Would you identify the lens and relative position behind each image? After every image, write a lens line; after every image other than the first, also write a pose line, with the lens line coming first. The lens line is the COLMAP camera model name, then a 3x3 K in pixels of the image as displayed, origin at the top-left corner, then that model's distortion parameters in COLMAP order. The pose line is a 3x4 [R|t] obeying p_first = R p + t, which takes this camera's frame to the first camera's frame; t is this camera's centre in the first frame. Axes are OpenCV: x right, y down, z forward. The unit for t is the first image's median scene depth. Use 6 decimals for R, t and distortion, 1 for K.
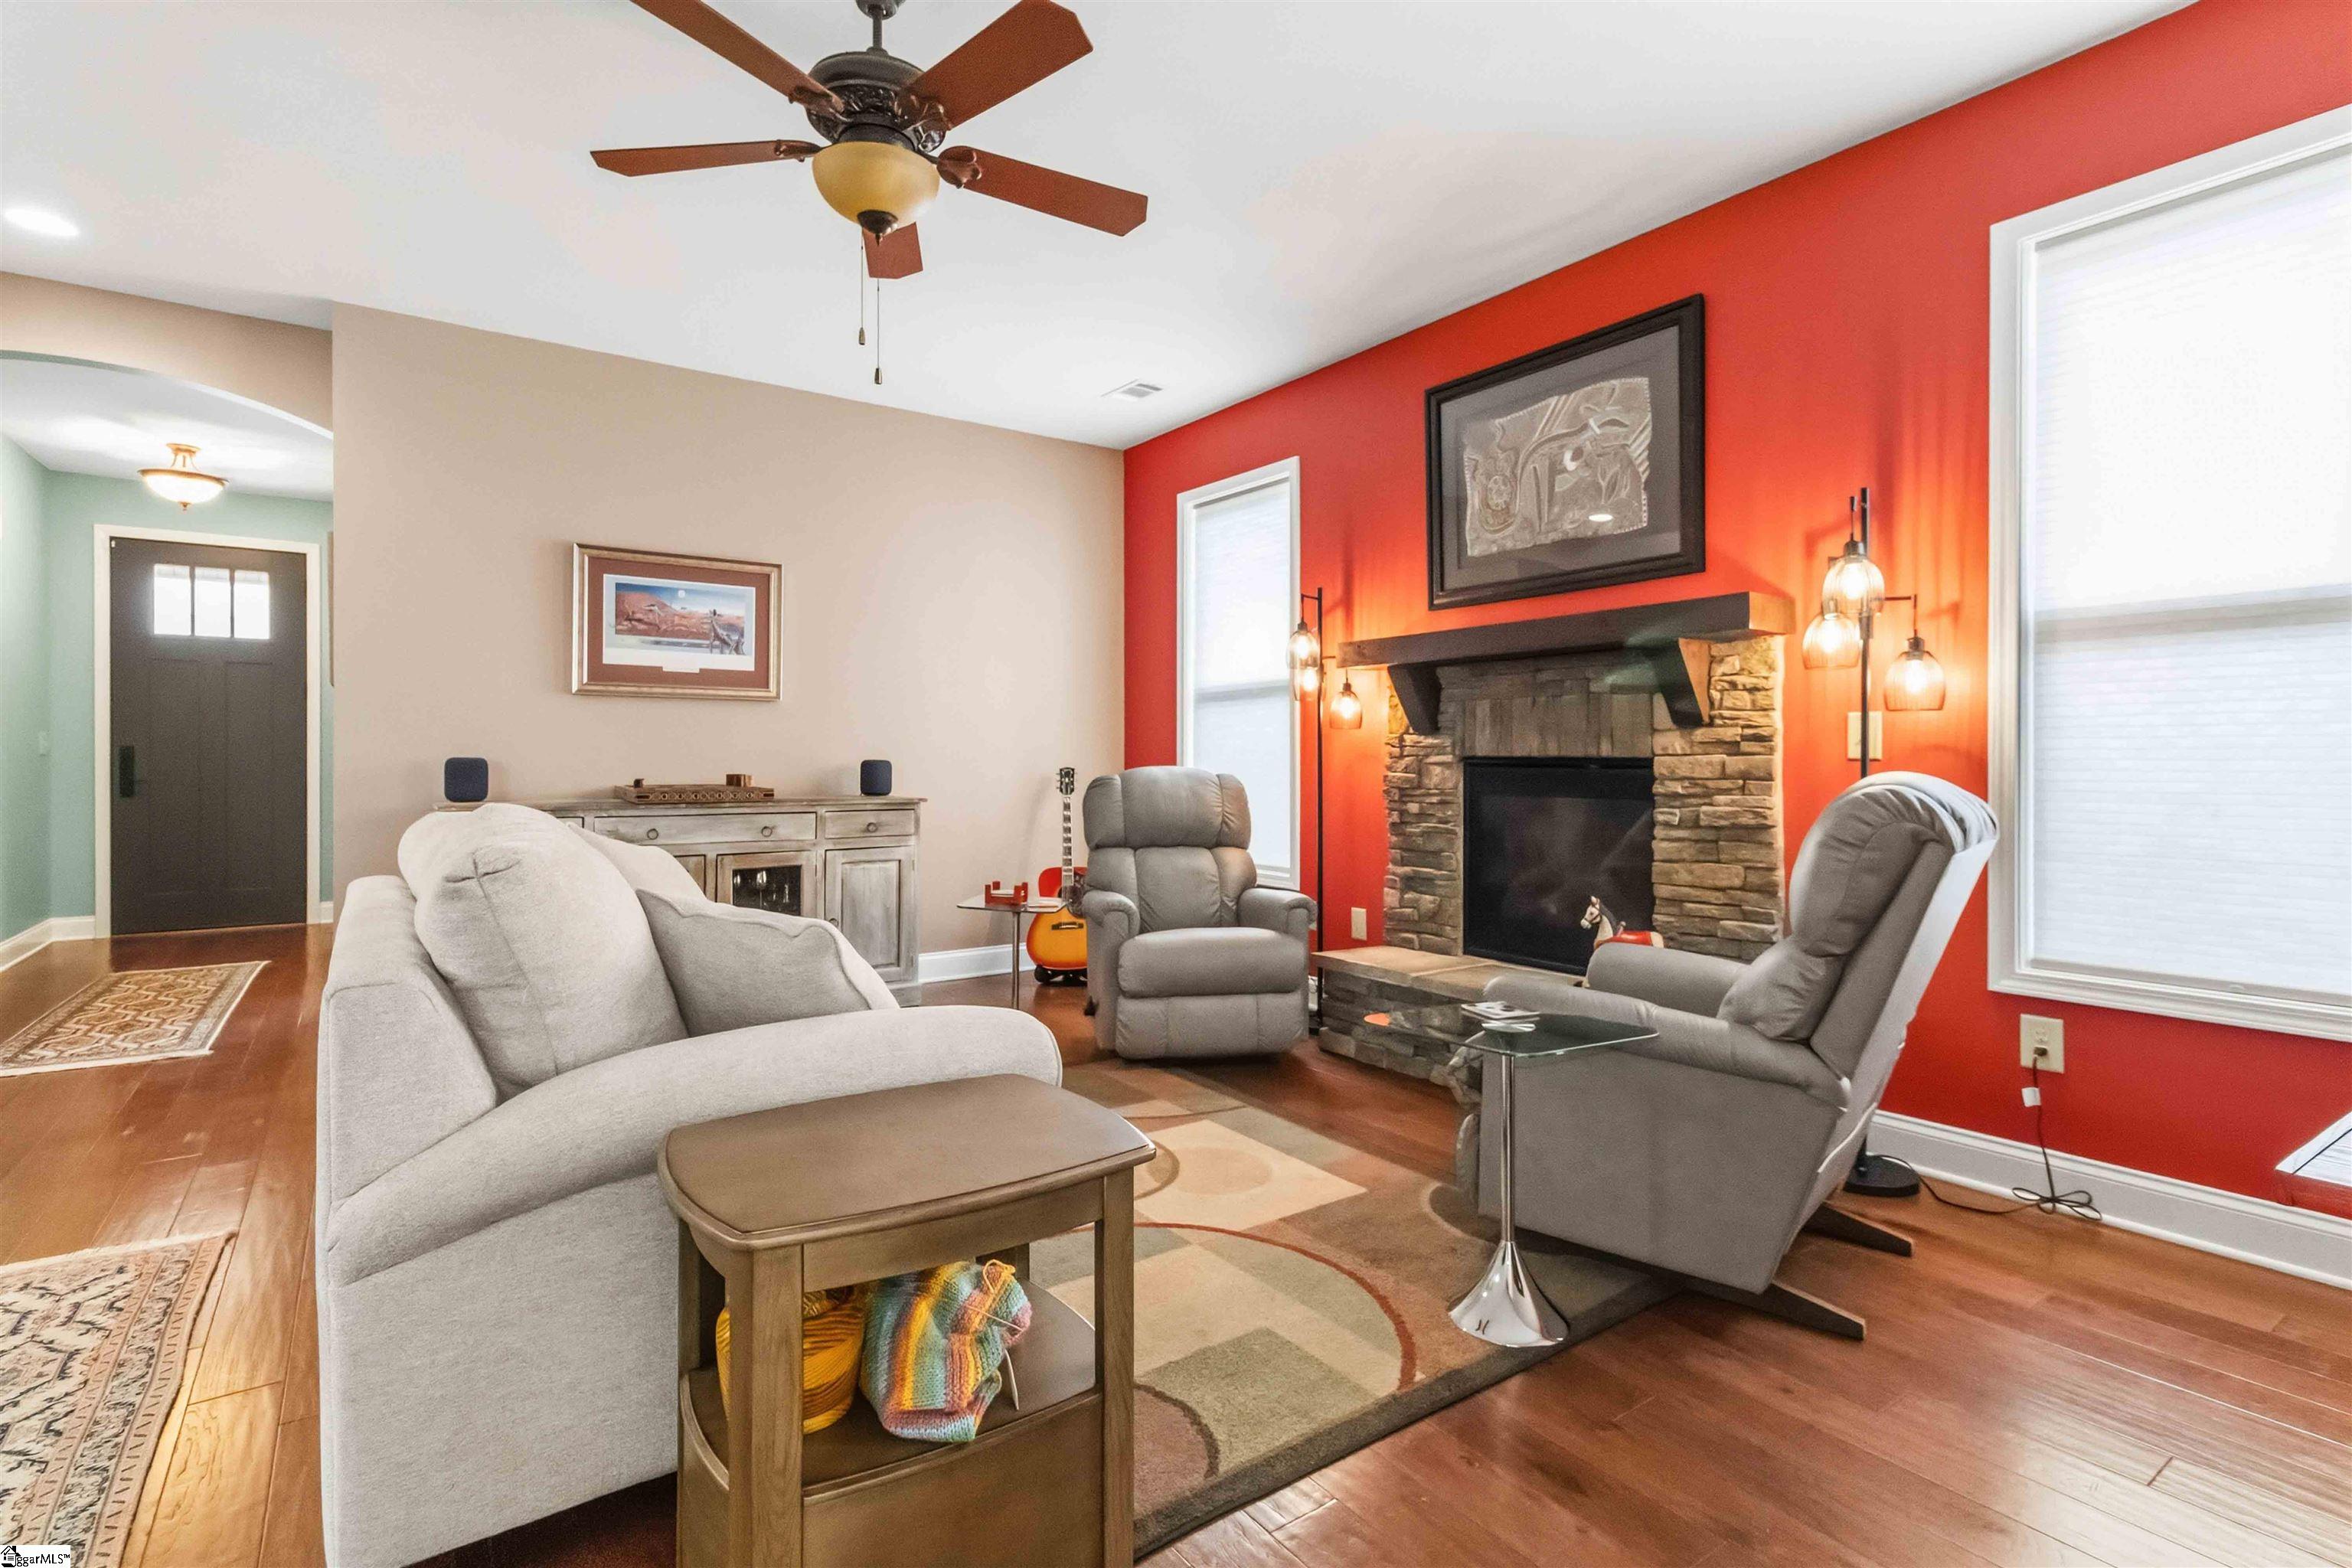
lens RADIAL K [[1078.3, 0, 1164.6], [0, 1078.3, 764.1], [0, 0, 1]] dist [-0.000974, 0.000242]
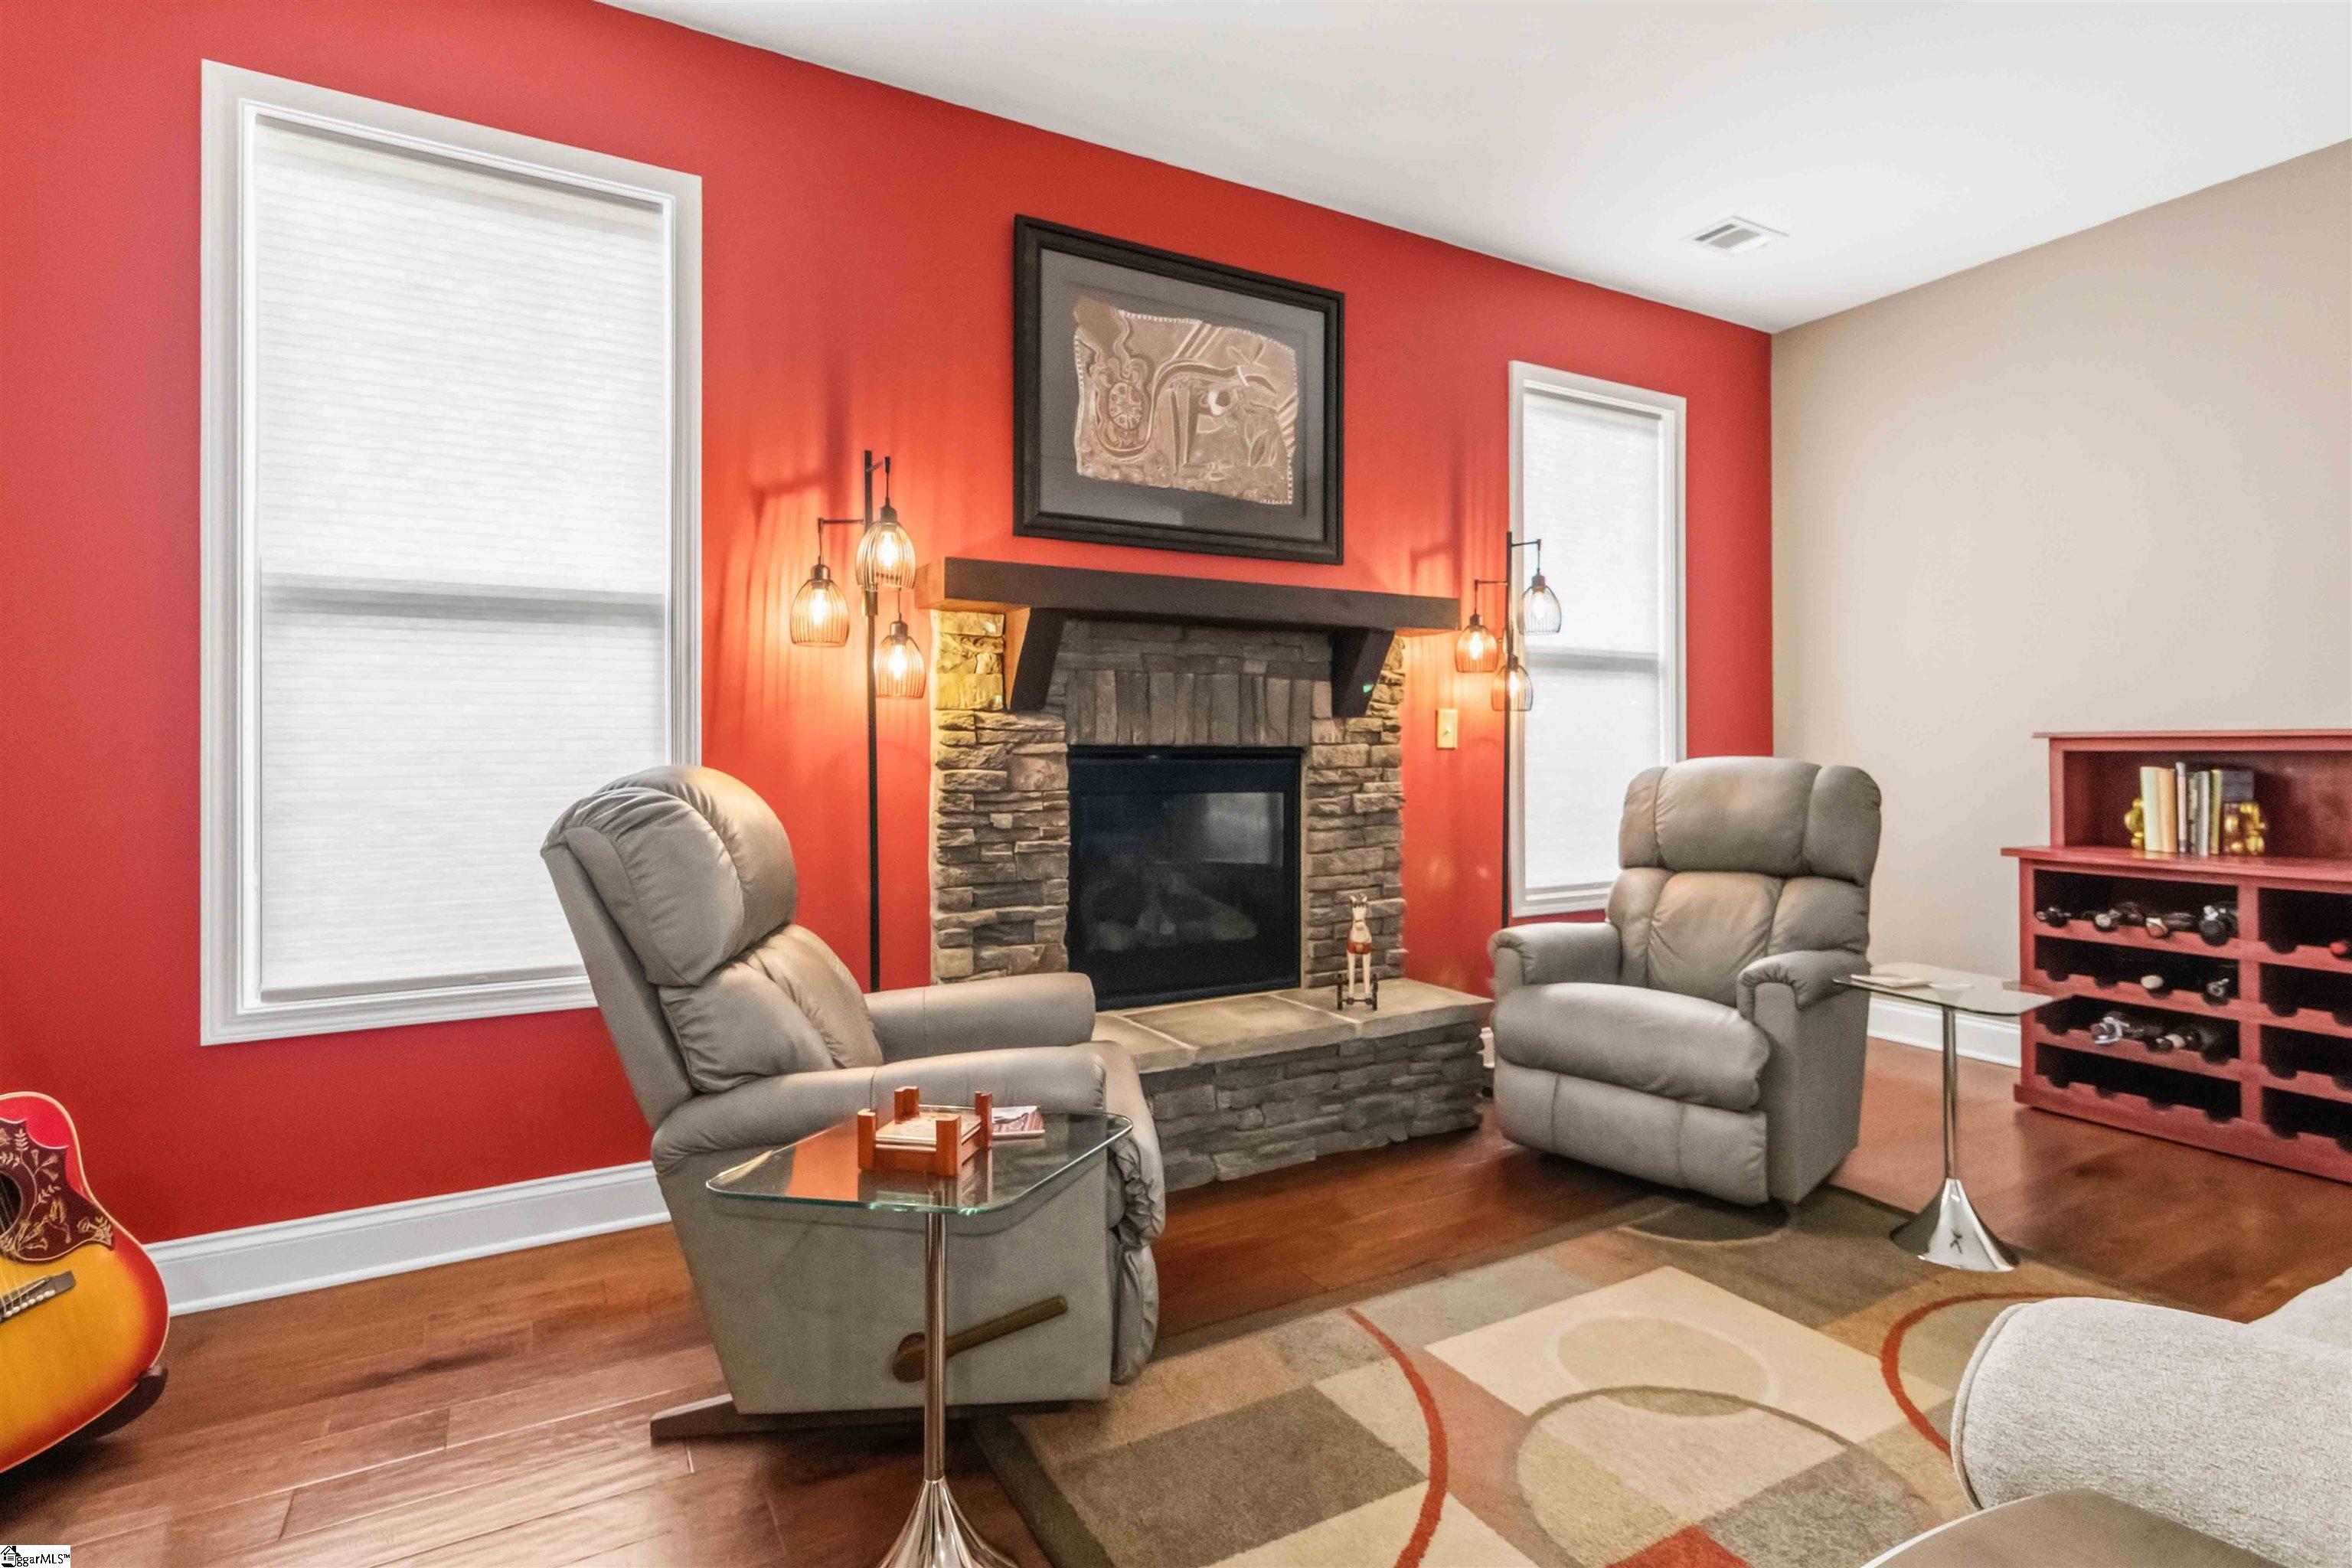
lens RADIAL K [[1131.0, 0, 1174.8], [0, 1131.0, 746.8], [0, 0, 1]] dist [0.003641, 0.001036]
pose [[0.126286, 0.003428, 0.991988, -0.547544], [0.006902, 0.999967, -0.004334, -0.002189], [-0.991970, 0.007394, 0.126258, 0.955531]]
